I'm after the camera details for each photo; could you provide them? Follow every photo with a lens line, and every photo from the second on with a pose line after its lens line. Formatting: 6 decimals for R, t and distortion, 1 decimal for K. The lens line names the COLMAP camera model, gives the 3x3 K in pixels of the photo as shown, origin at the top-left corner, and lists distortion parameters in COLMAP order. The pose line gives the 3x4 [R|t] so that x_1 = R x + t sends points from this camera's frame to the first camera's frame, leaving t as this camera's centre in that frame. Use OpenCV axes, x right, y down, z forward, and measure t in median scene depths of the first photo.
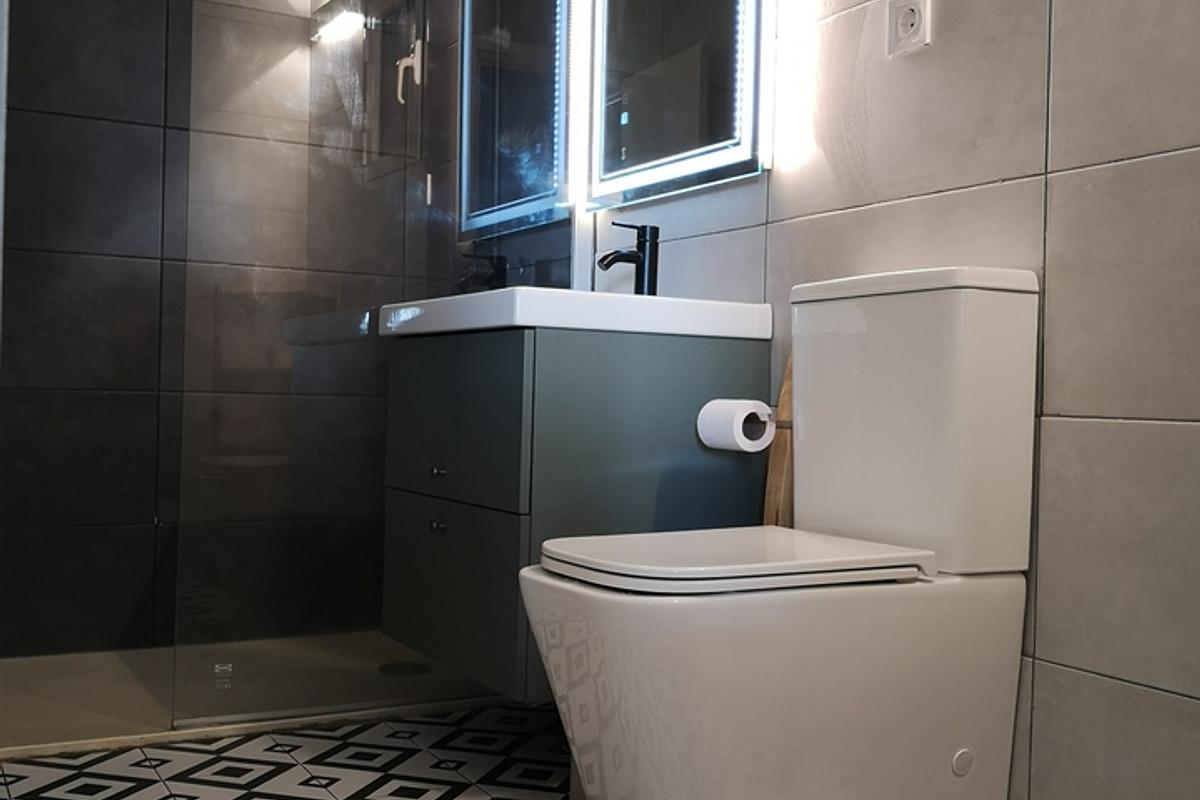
lens RADIAL K [[1269.8, 0, 600.0], [0, 1269.8, 400.0], [0, 0, 1]] dist [0.138305, -0.403946]
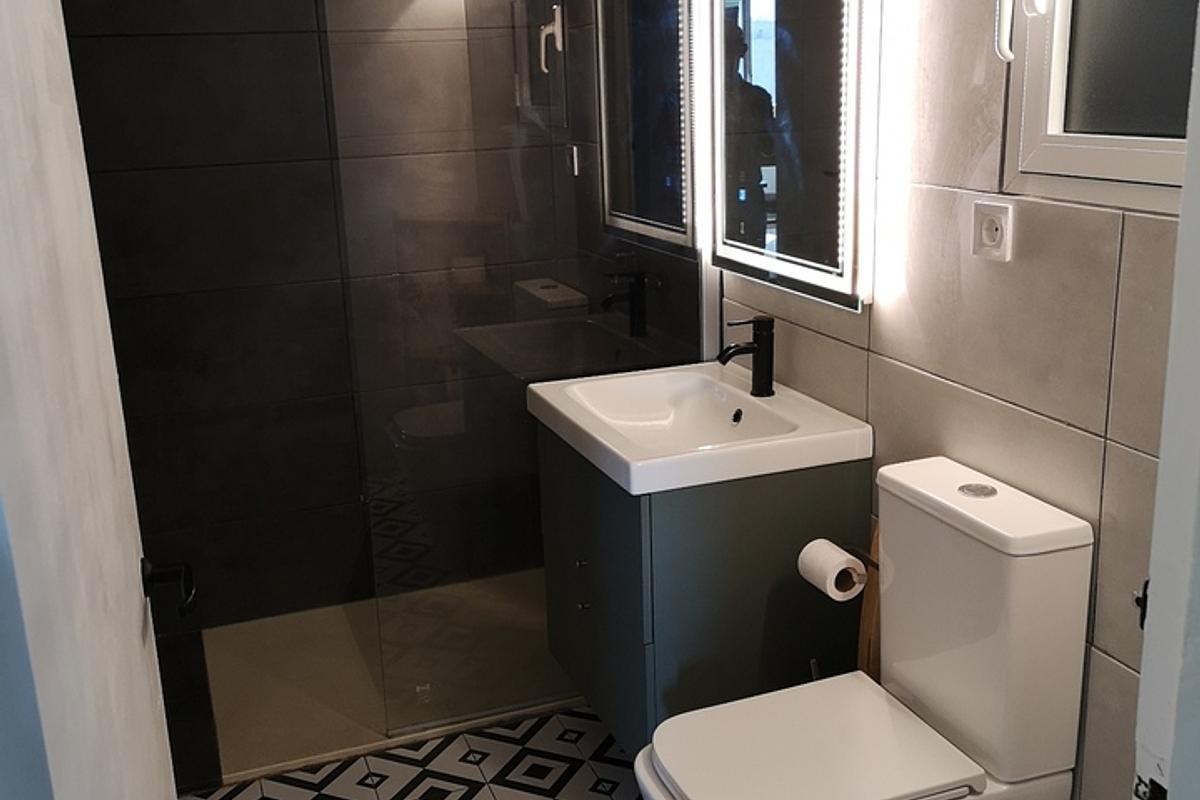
lens RADIAL K [[1234.9, 0, 600.0], [0, 1234.9, 400.0], [0, 0, 1]] dist [-0.004533, 0.140678]
pose [[0.986509, -0.016591, -0.162862, 0.076263], [0.059481, 0.963186, 0.262173, -0.381103], [0.152516, -0.268323, 0.951179, -0.027937]]
